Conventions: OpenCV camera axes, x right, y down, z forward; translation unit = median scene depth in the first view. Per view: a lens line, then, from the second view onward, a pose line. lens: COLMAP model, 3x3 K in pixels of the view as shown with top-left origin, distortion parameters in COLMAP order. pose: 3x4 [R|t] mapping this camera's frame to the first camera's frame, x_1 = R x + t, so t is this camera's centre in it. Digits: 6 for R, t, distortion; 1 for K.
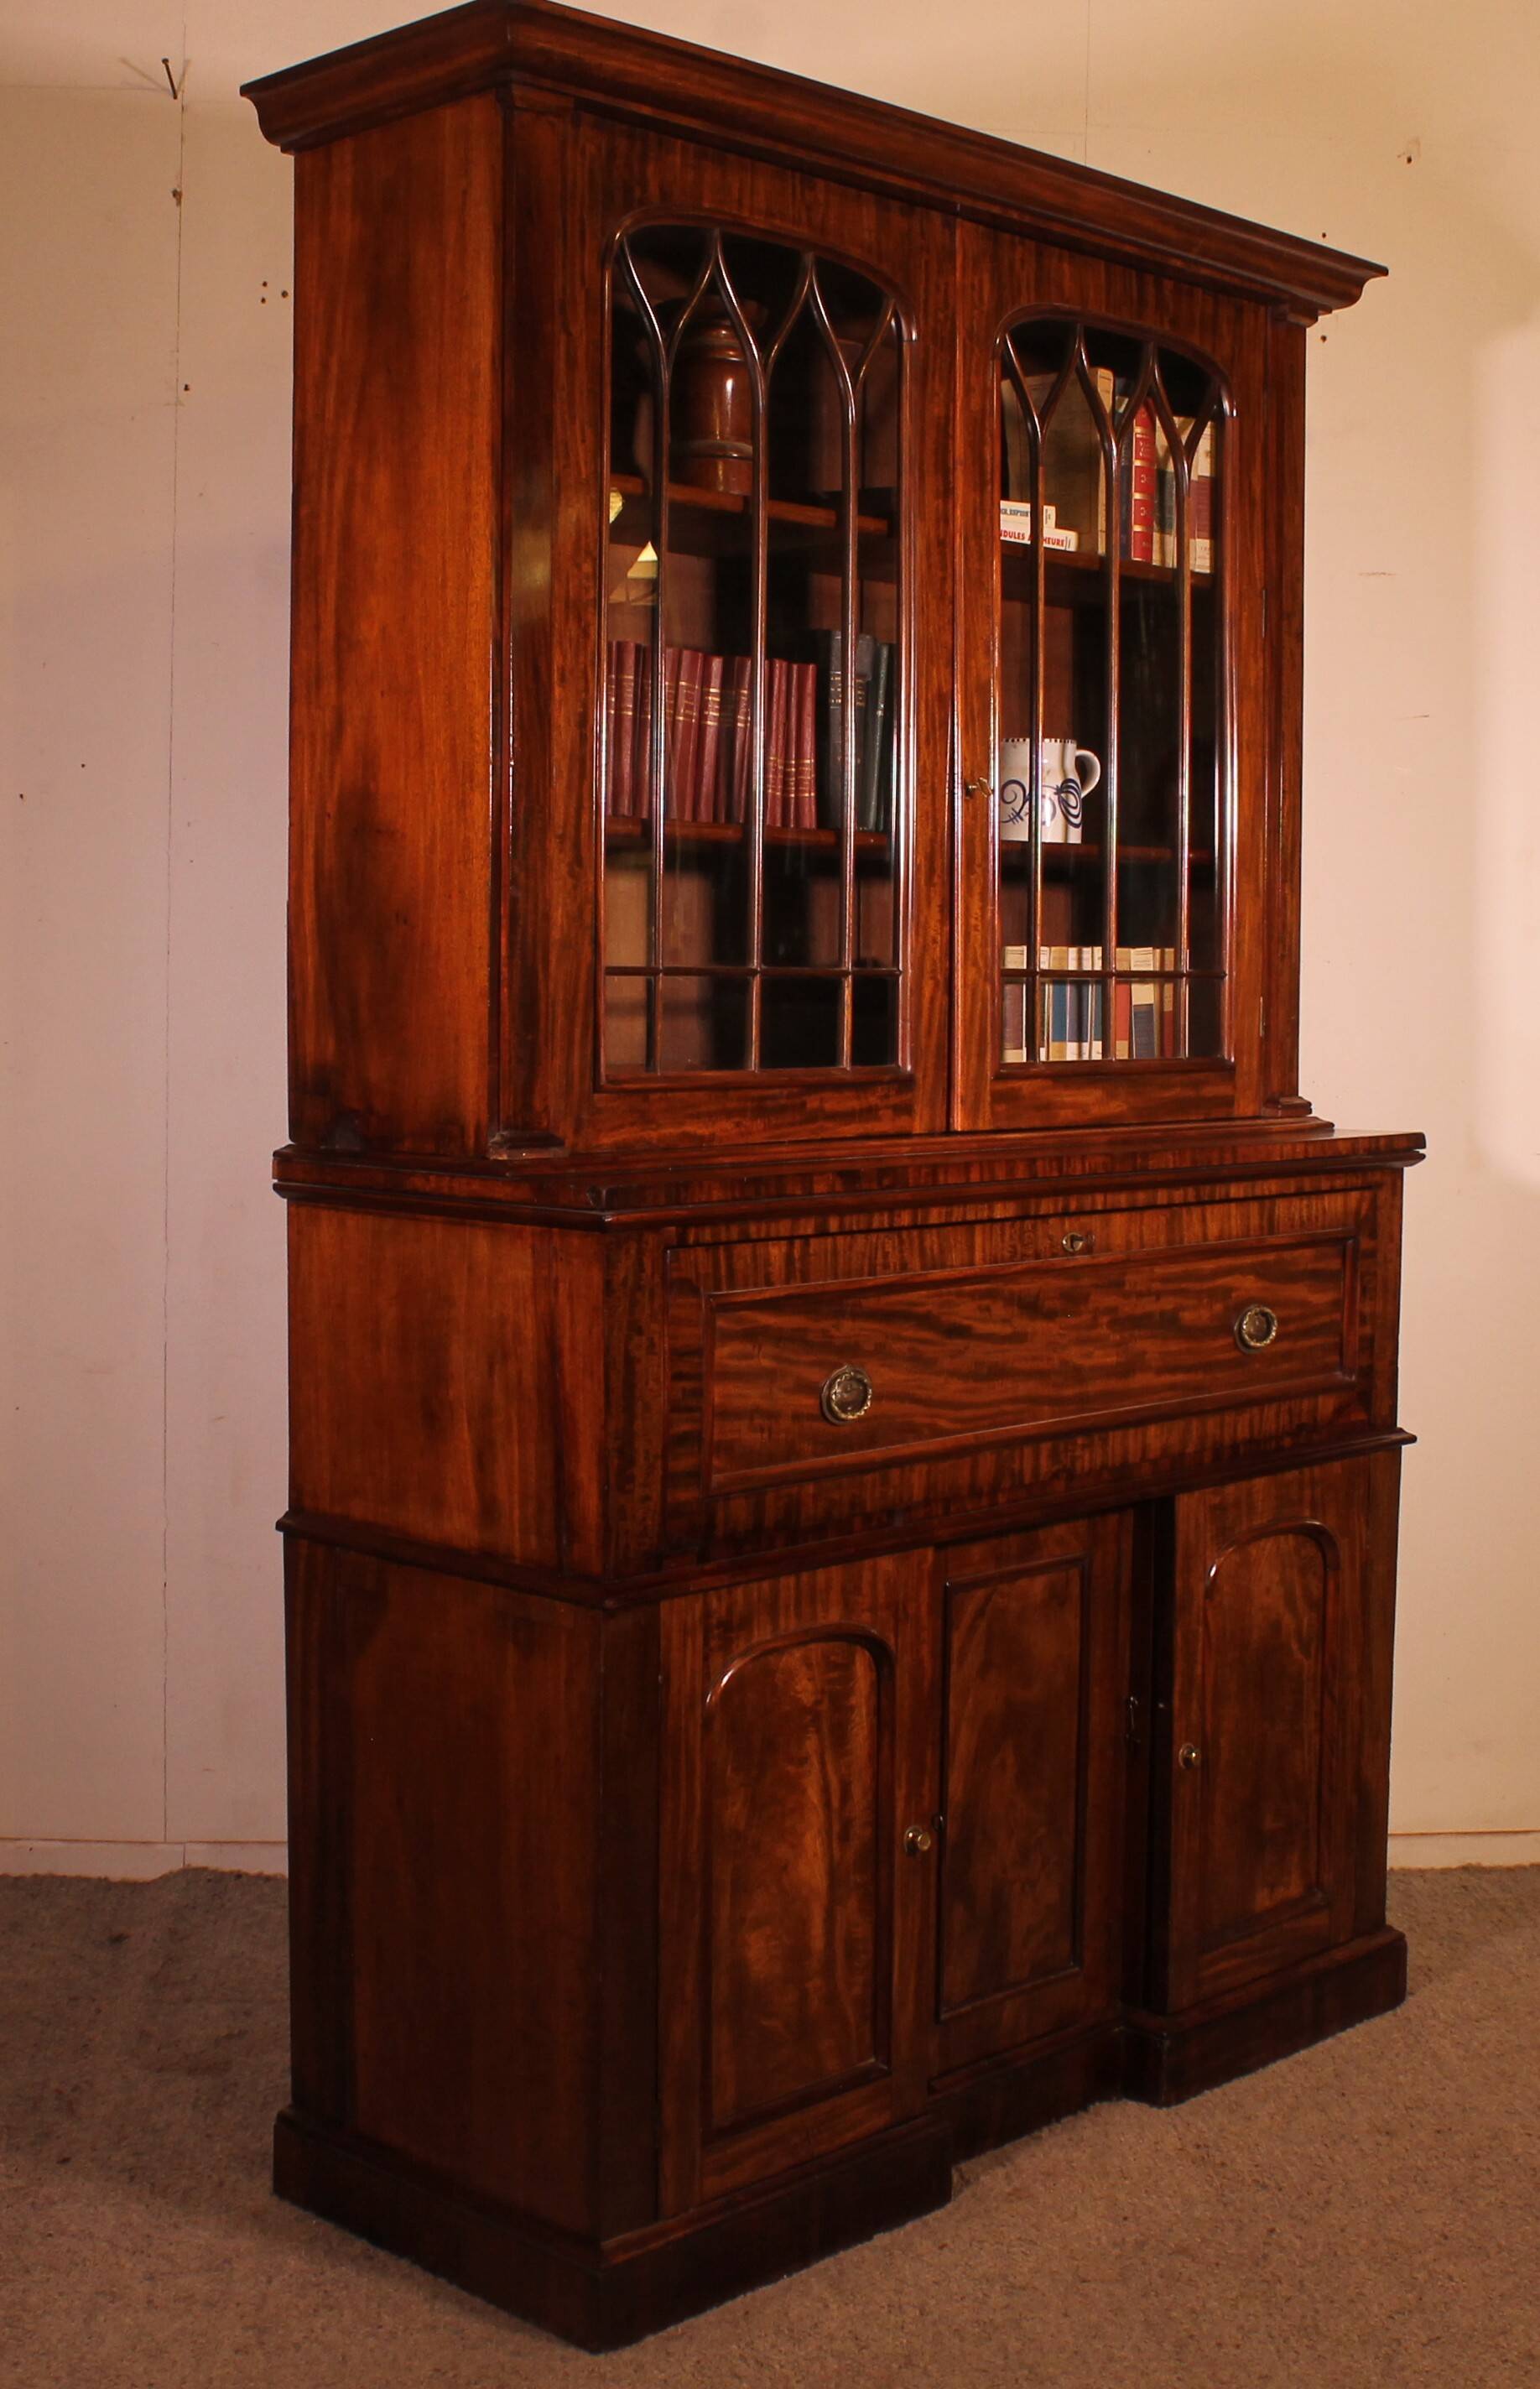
lens RADIAL K [[3015.9, 0, 769.3], [0, 3015.9, 1107.6], [0, 0, 1]] dist [-0.156808, 0.001073]
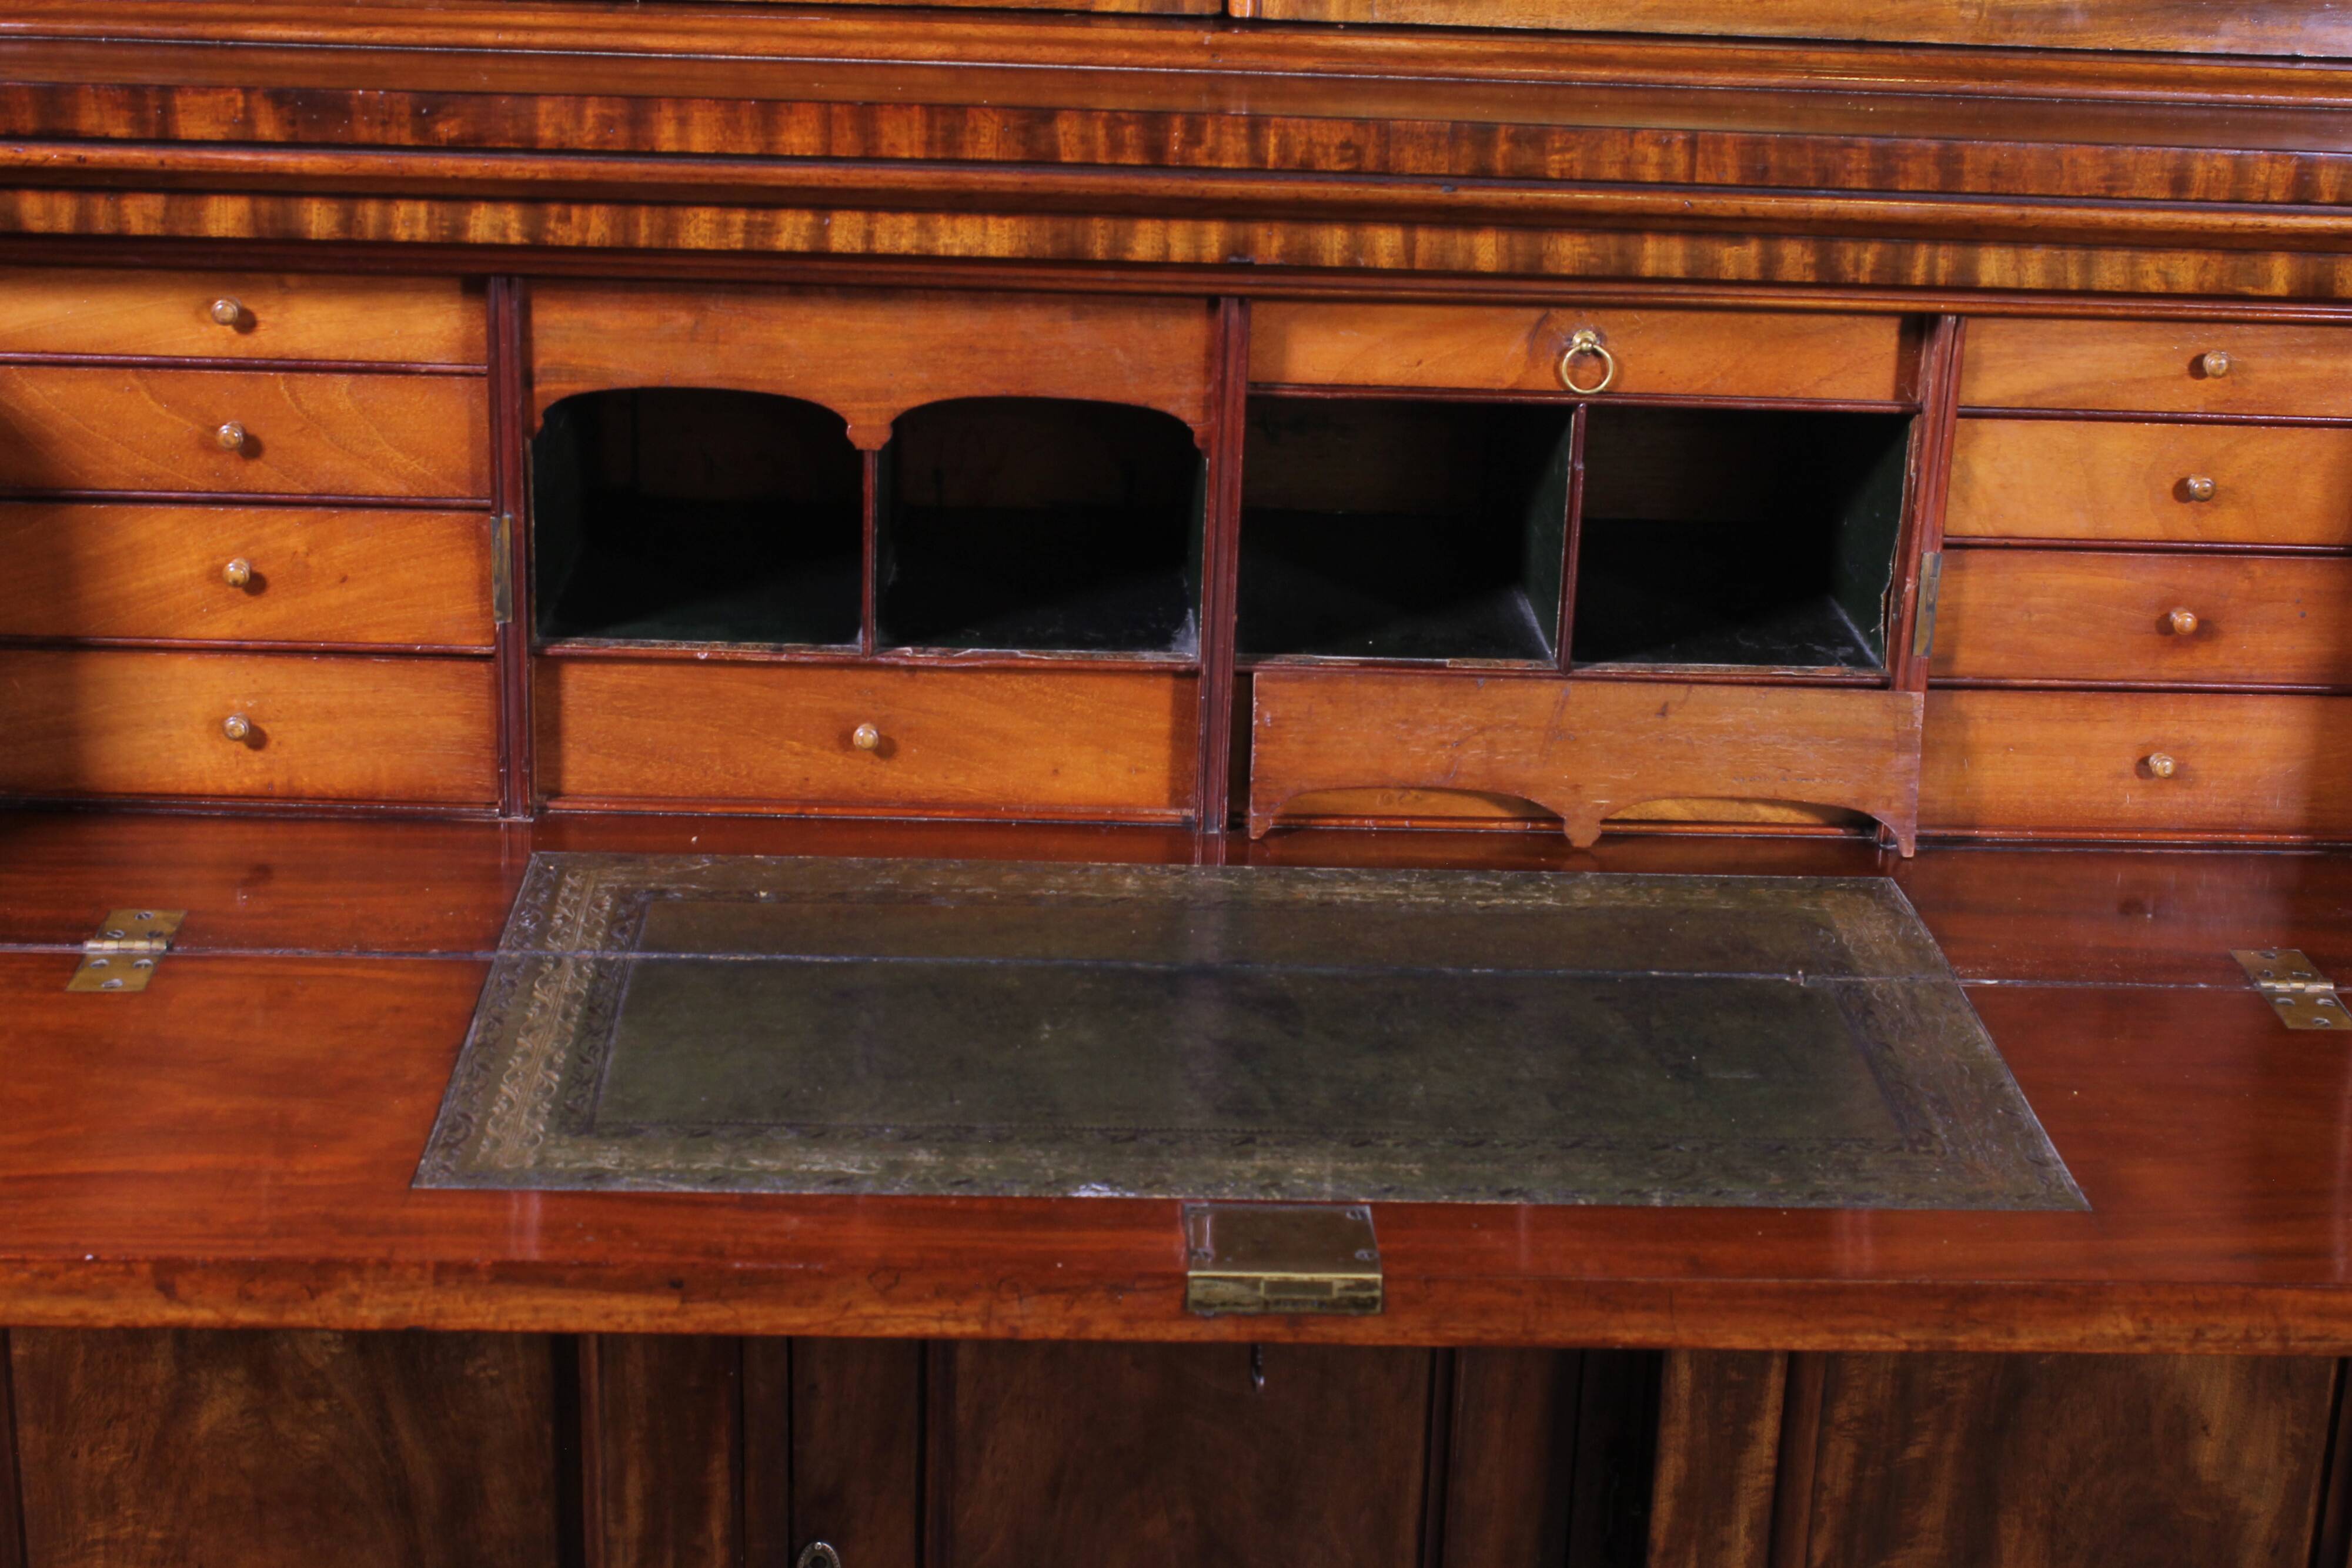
lens RADIAL K [[3607.4, 0, 1229.2], [0, 3607.4, 786.8], [0, 0, 1]] dist [-0.035194, 0.048106]
pose [[0.730905, 0.237104, -0.639968, 0.426302], [-0.064144, 0.957426, 0.281461, -0.031236], [0.679458, -0.164672, 0.714997, 0.704695]]
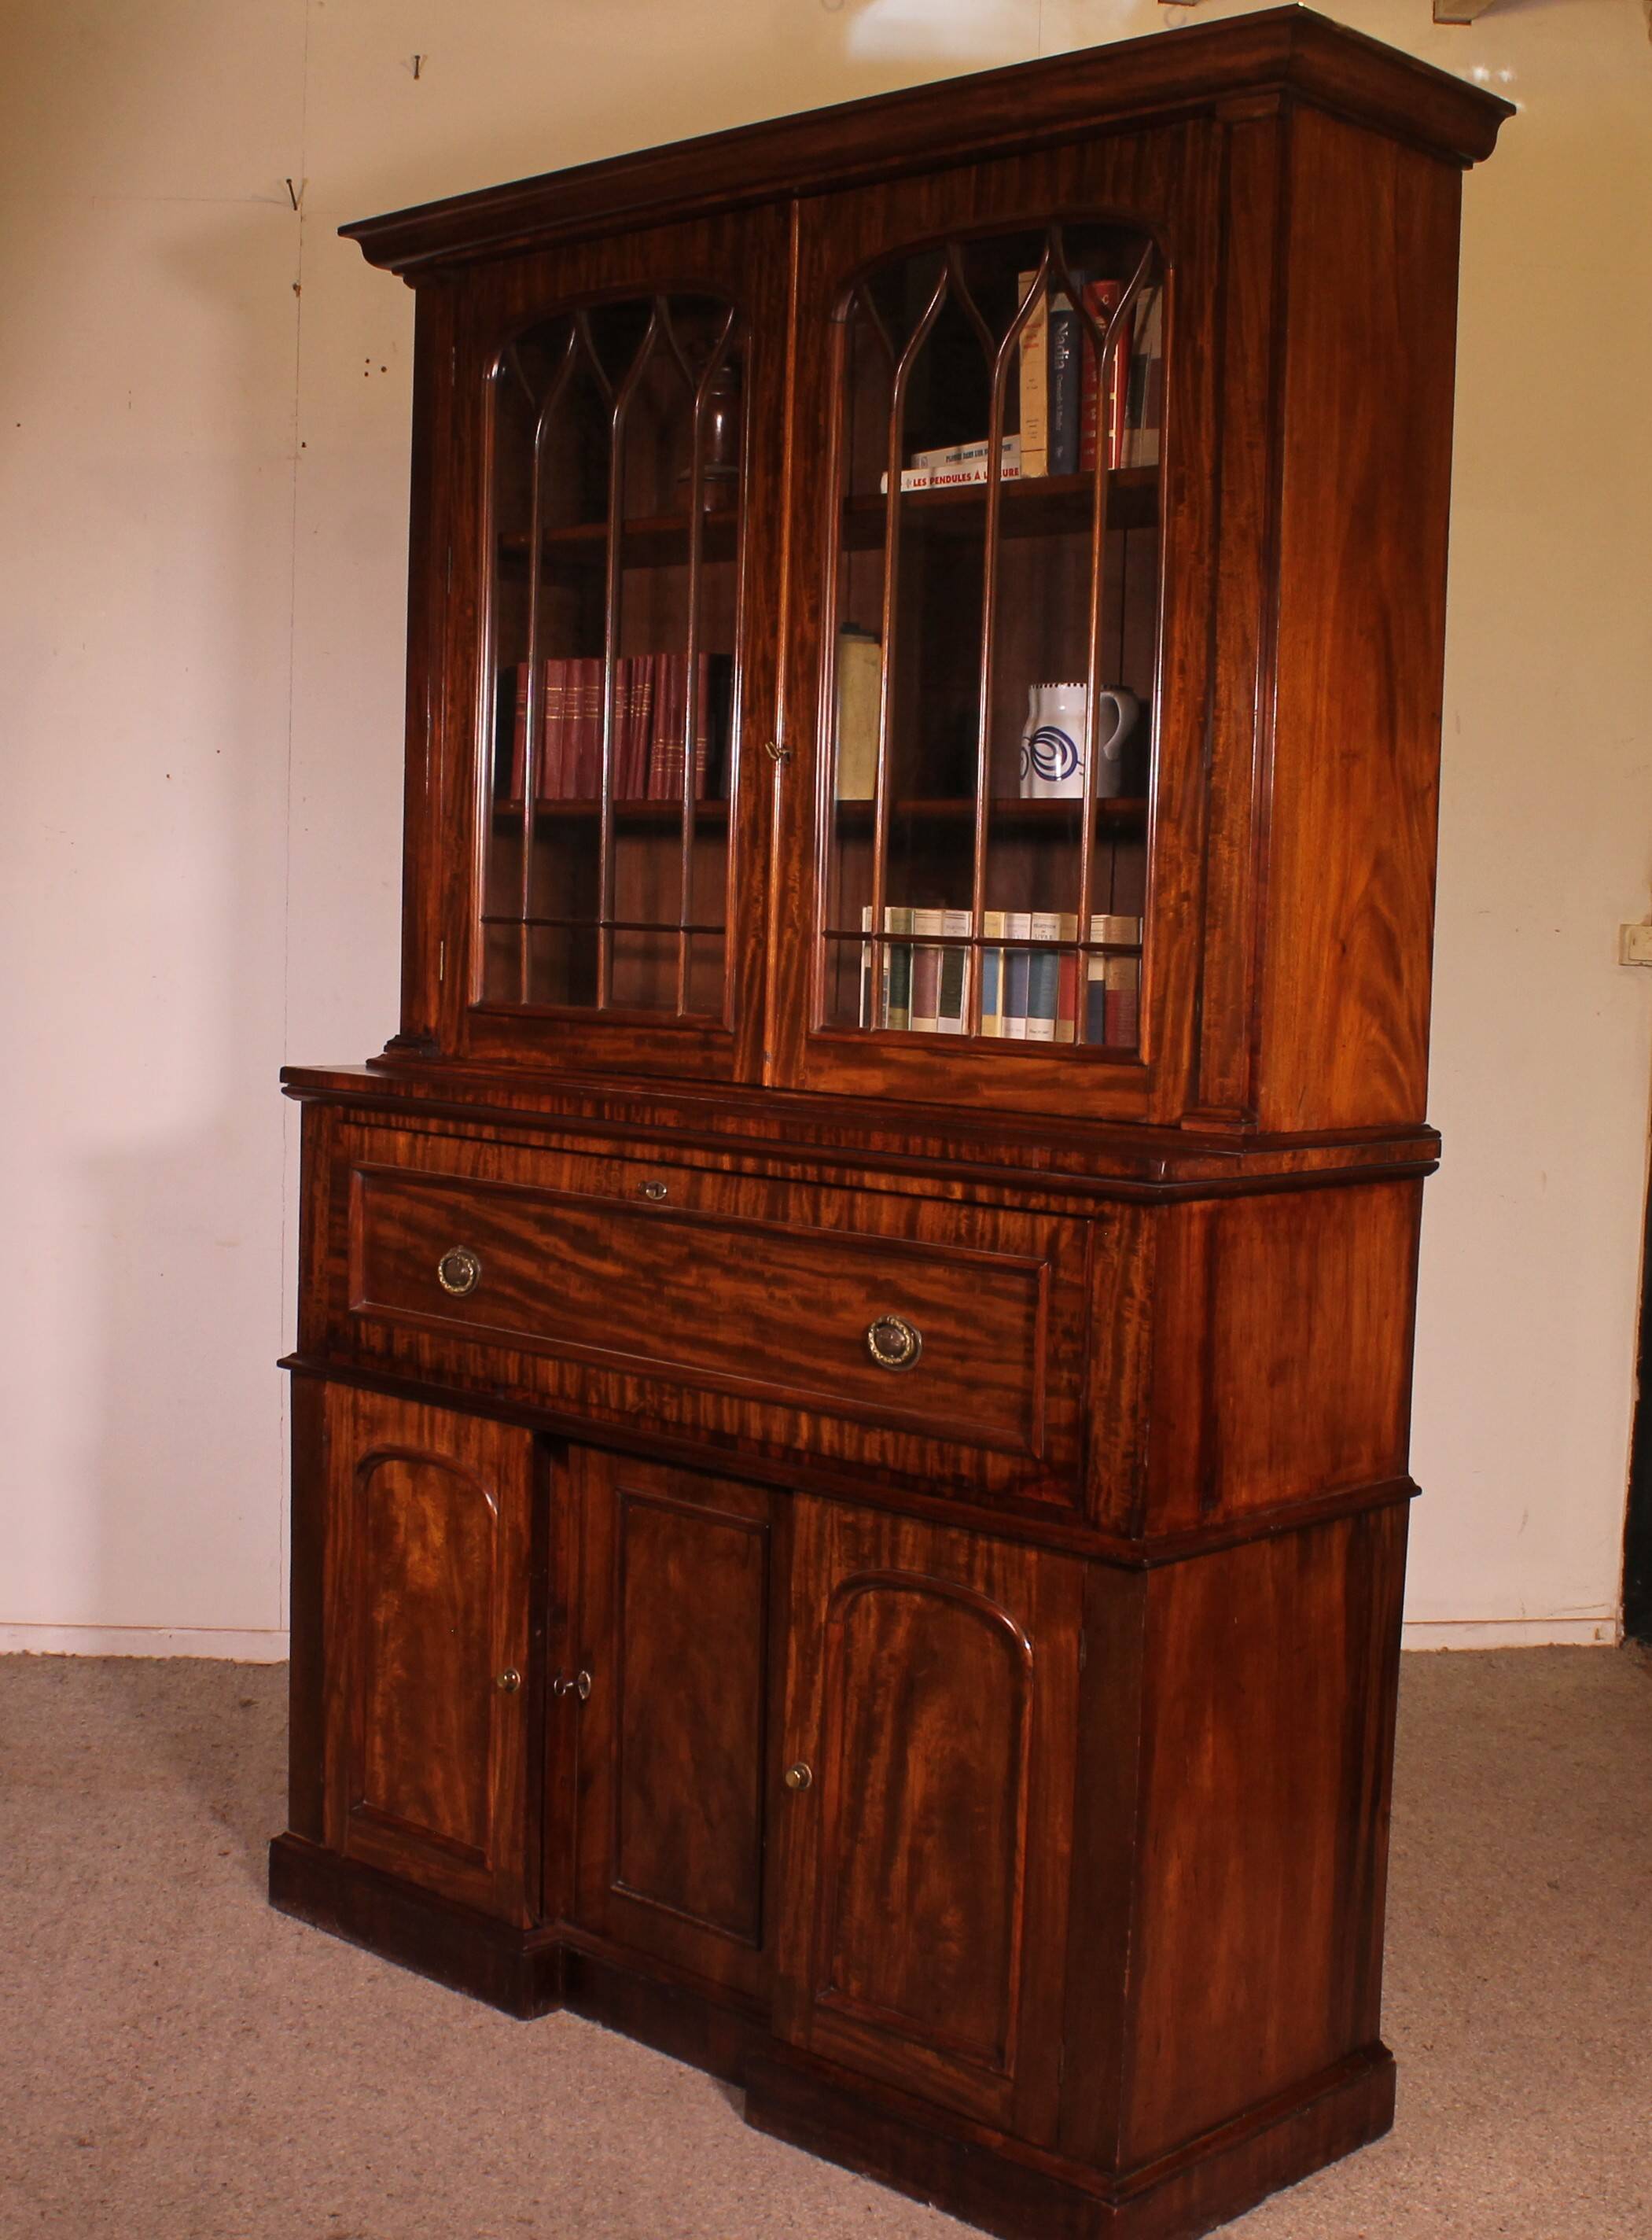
lens RADIAL K [[2793.0, 0, 825.7], [0, 2793.0, 1089.9], [0, 0, 1]] dist [-0.155274, 0.043907]
pose [[0.014160, 0.058842, -0.998167, 1.113984], [-0.079411, 0.995180, 0.057540, -0.051923], [0.996741, 0.078451, 0.018764, 1.097312]]
